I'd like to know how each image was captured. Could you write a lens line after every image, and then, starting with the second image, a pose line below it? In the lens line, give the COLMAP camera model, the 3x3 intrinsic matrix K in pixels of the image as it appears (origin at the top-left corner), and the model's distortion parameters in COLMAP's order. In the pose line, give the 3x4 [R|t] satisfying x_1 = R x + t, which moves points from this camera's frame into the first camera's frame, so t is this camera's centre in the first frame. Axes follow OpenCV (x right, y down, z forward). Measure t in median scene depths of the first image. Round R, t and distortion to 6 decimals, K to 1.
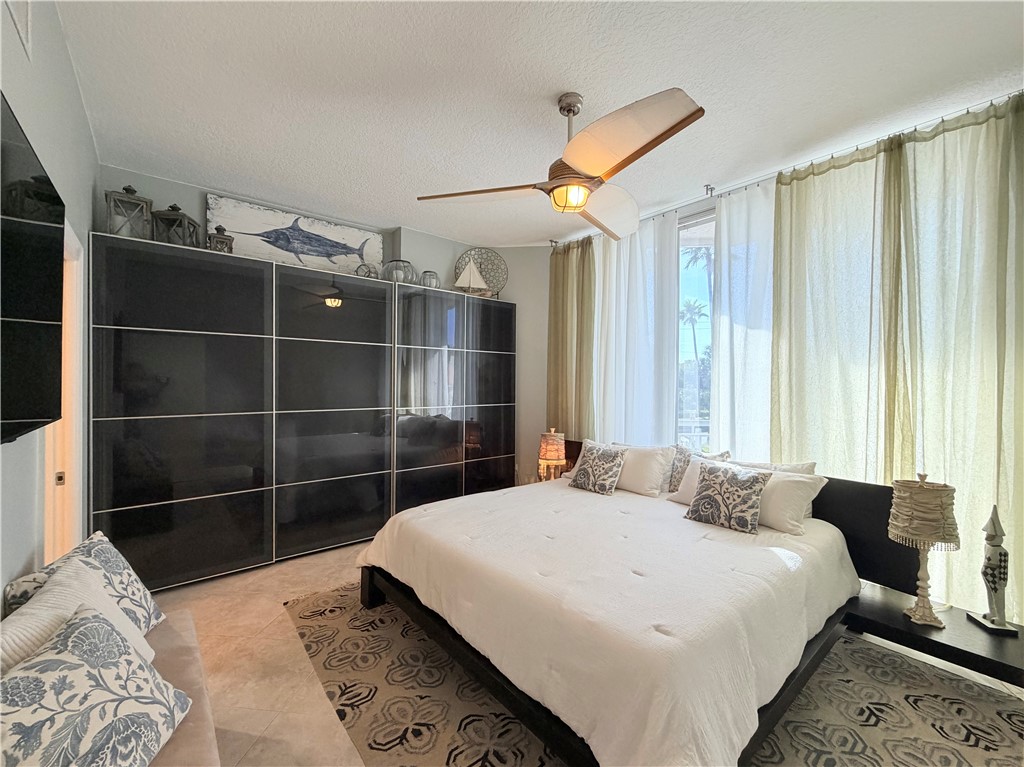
lens RADIAL K [[414.3, 0, 512.0], [0, 414.3, 383.5], [0, 0, 1]] dist [0.017324, -0.000009]
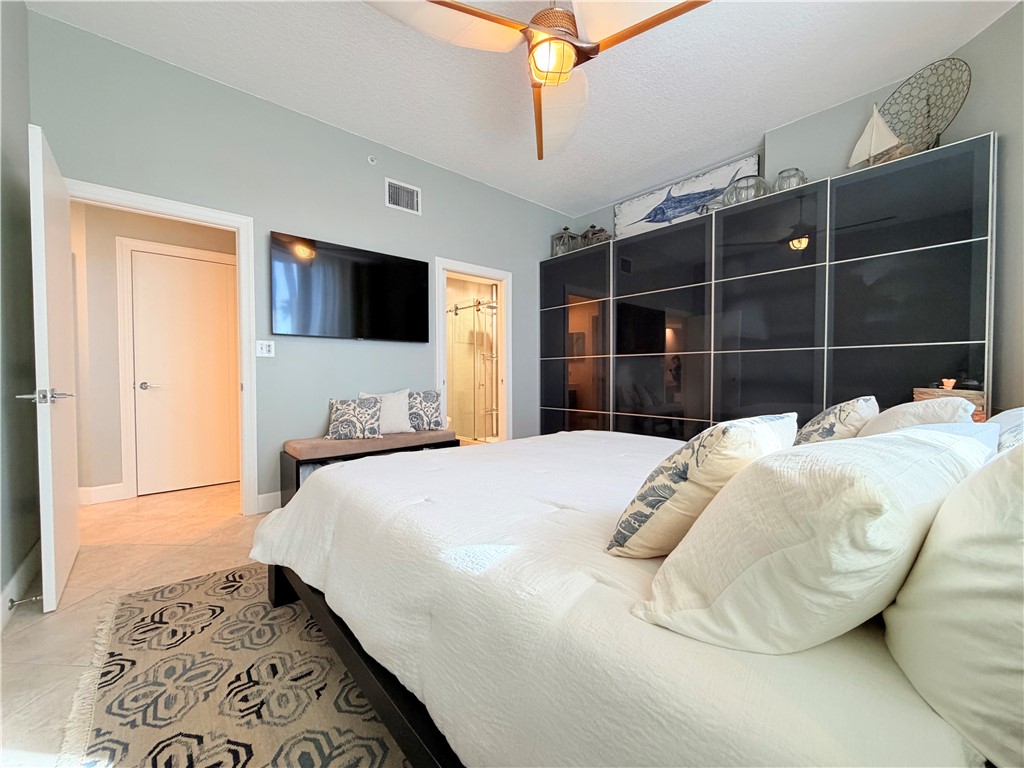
lens RADIAL K [[422.7, 0, 509.1], [0, 422.7, 354.8], [0, 0, 1]] dist [0.048935, 0.000060]
pose [[0.013253, -0.015737, -0.999788, 0.744393], [0.014066, 0.999780, -0.015550, 0.077429], [0.999813, -0.013857, 0.013471, 0.632605]]
